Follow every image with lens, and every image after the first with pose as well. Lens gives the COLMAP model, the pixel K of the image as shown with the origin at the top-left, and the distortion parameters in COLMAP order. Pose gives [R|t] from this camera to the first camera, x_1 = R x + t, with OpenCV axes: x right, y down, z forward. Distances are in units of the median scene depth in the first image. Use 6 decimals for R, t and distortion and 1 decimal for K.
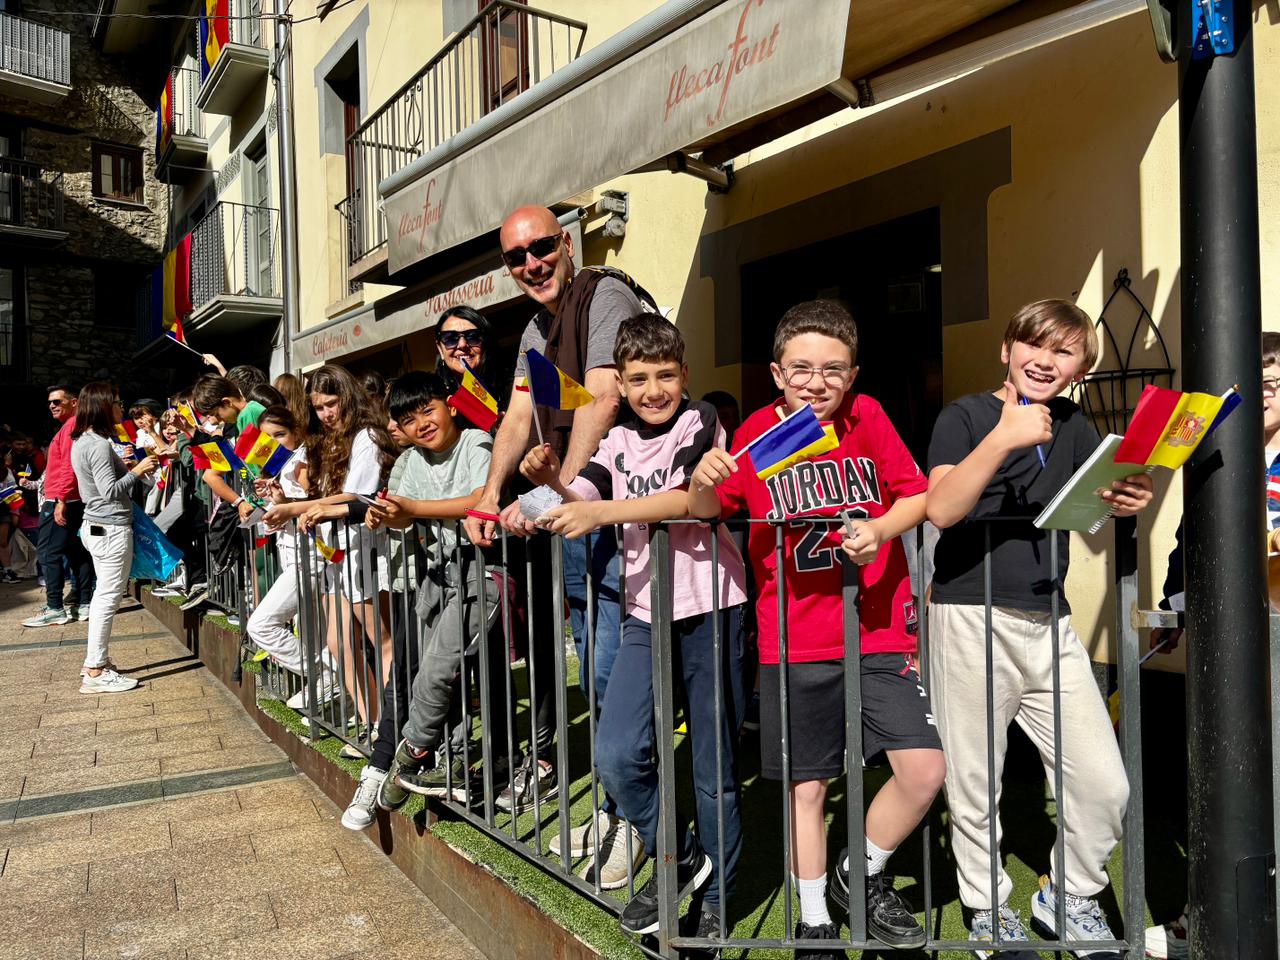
lens RADIAL K [[973.9, 0, 640.0], [0, 973.9, 480.0], [0, 0, 1]] dist [0.020929, -0.004984]
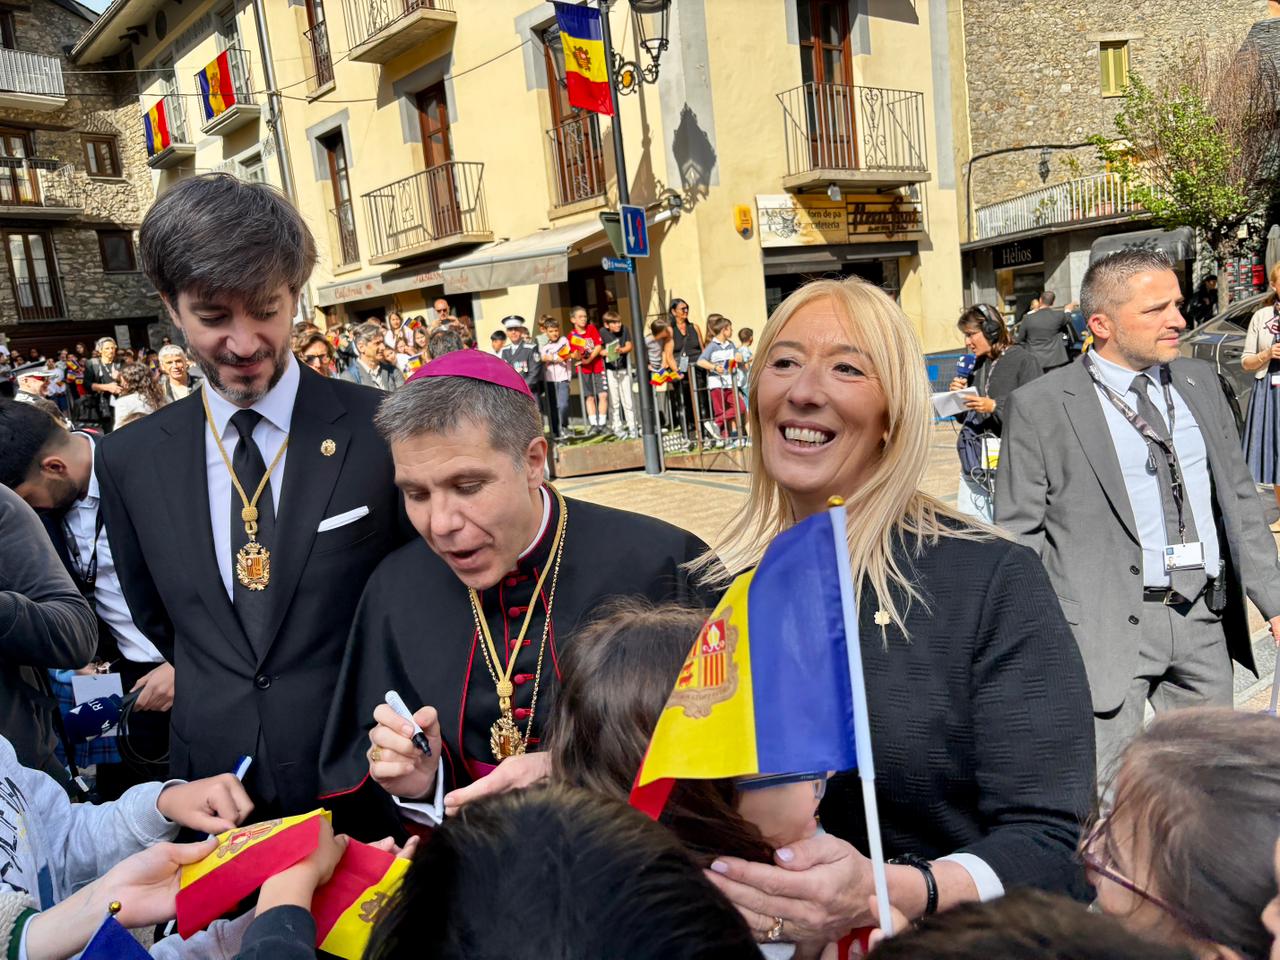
lens RADIAL K [[1000.1, 0, 647.6], [0, 1000.1, 469.2], [0, 0, 1]] dist [0.004332, -0.014098]
pose [[0.984292, -0.103877, 0.142754, -0.030920], [0.084738, 0.987328, 0.134176, -0.006584], [-0.154883, -0.119972, 0.980621, -0.550368]]
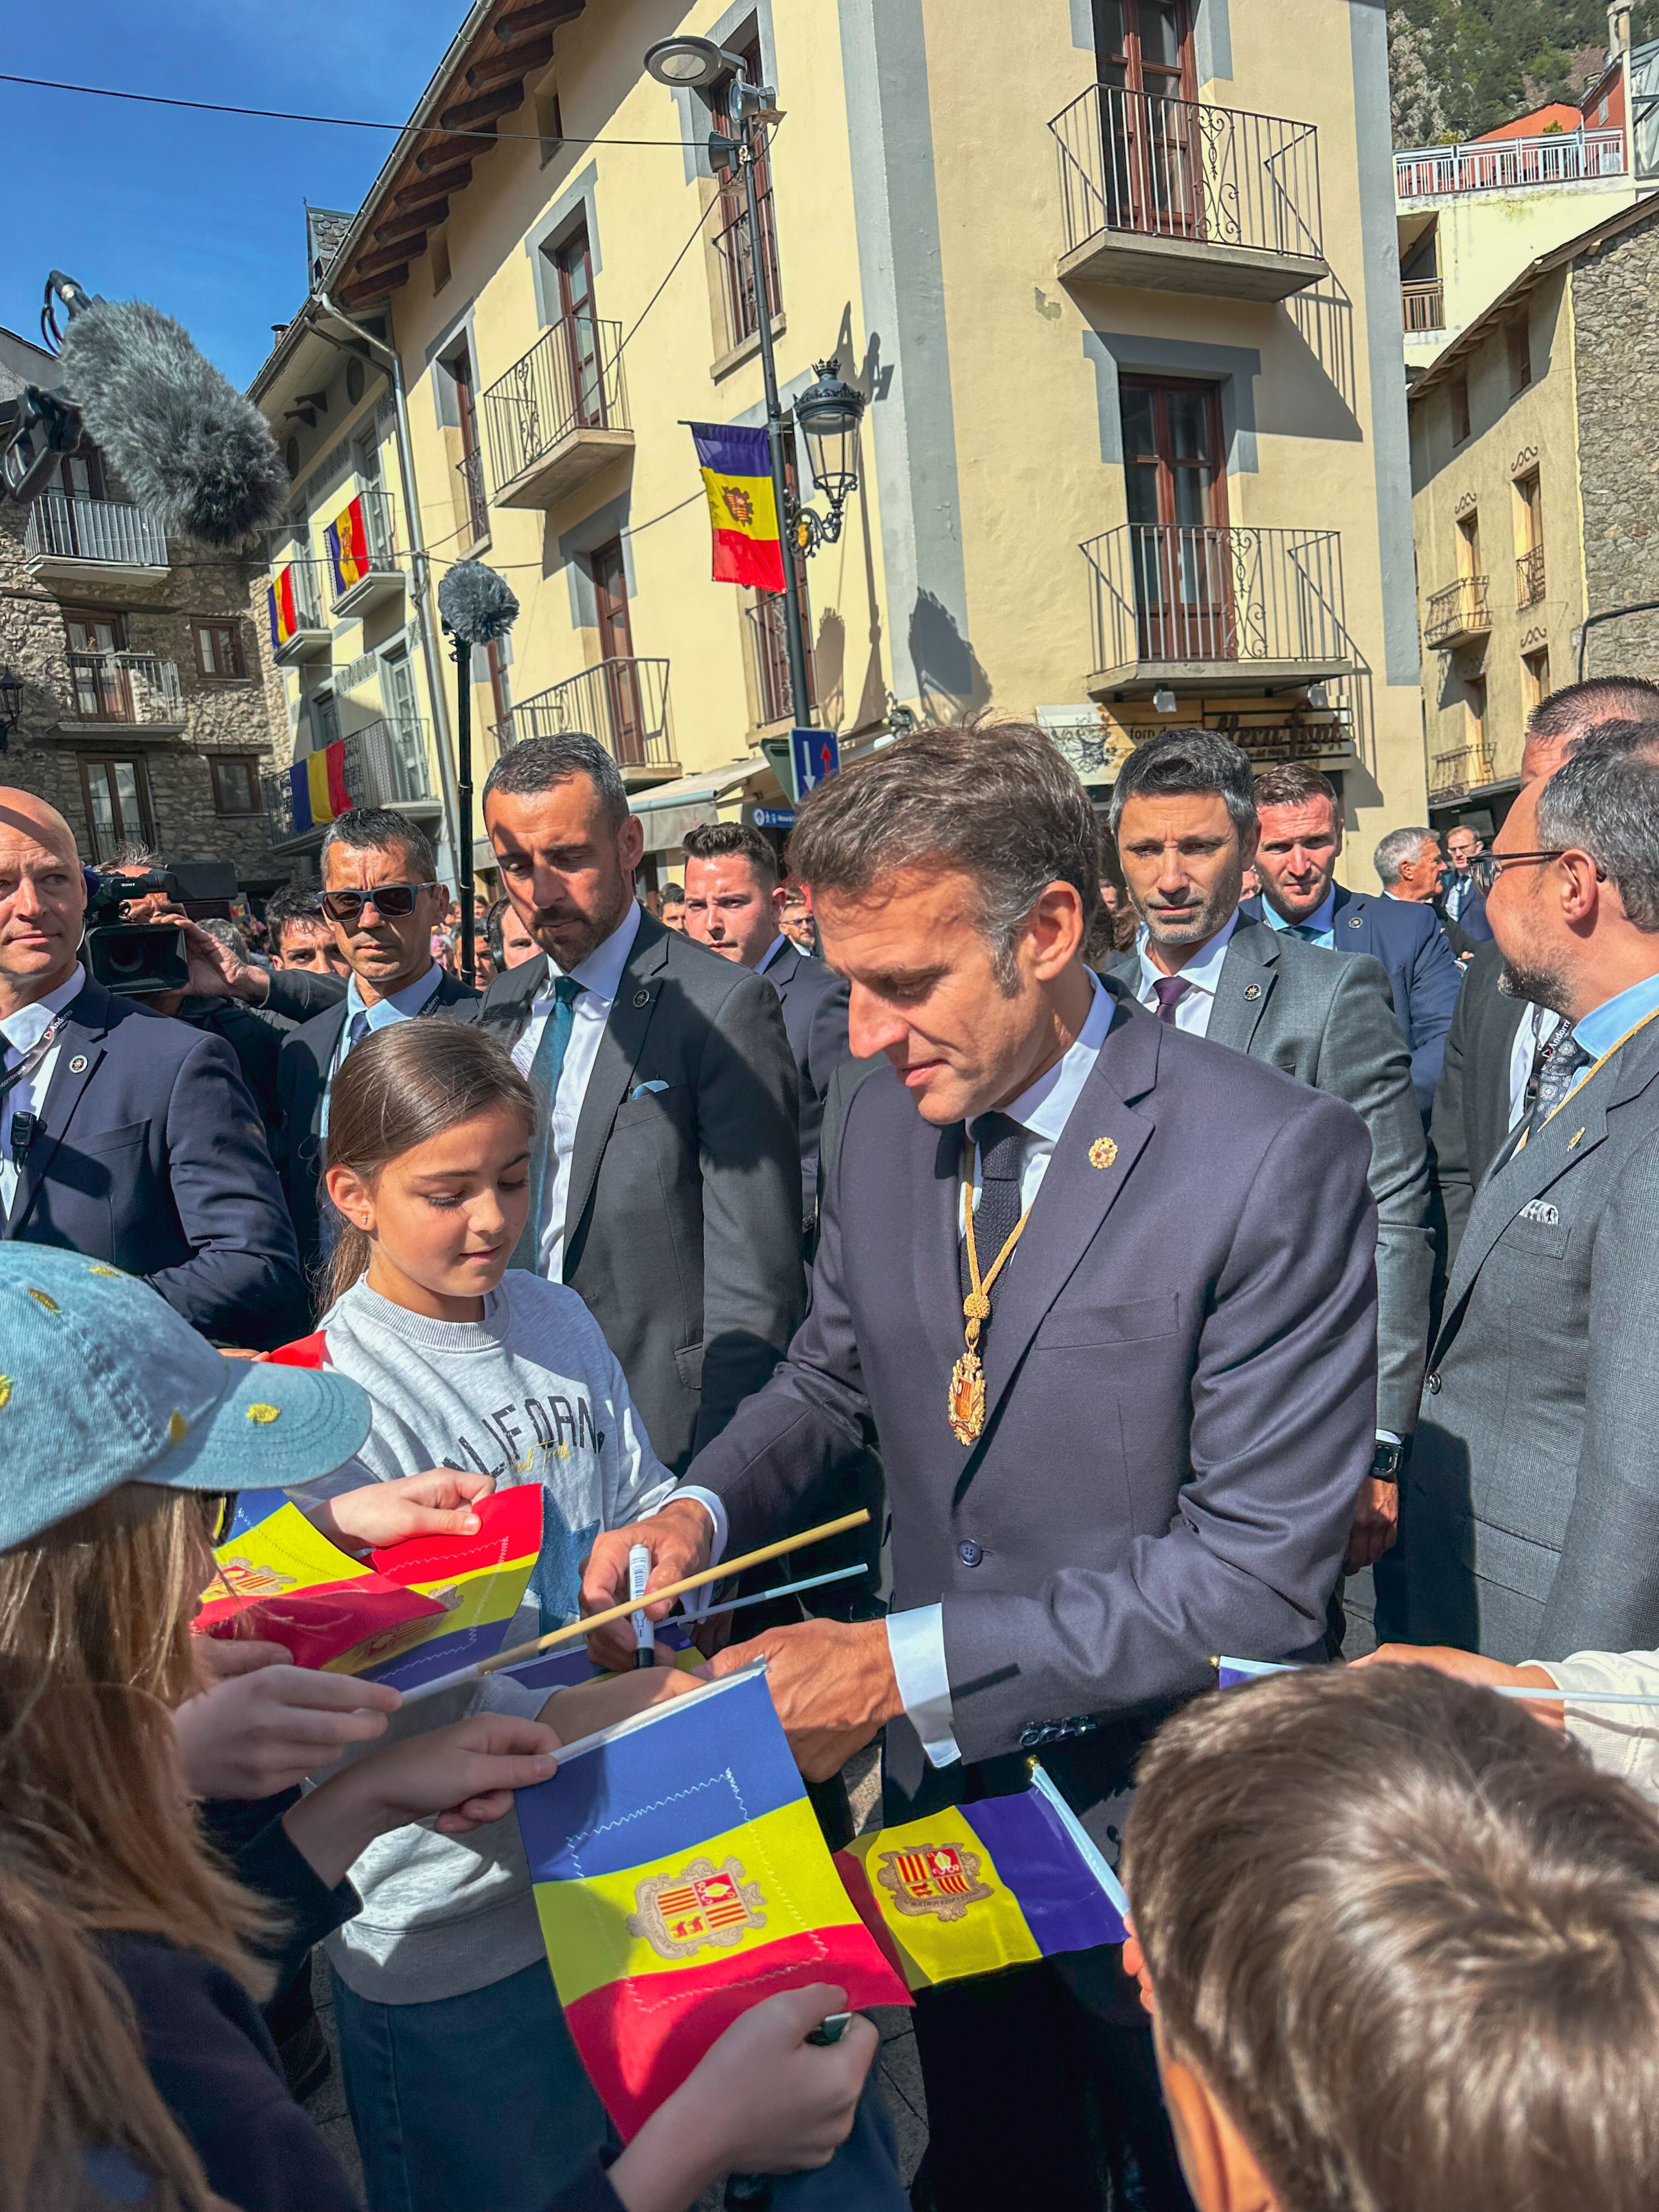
lens RADIAL K [[1585.2, 0, 829.5], [0, 1585.2, 1106.0], [0, 0, 1]] dist [0.071479, -0.125789]
pose [[0.996624, -0.069355, -0.043935, 0.094937], [0.073869, 0.991049, 0.111203, -0.004730], [0.035829, -0.114073, 0.992826, -0.581645]]
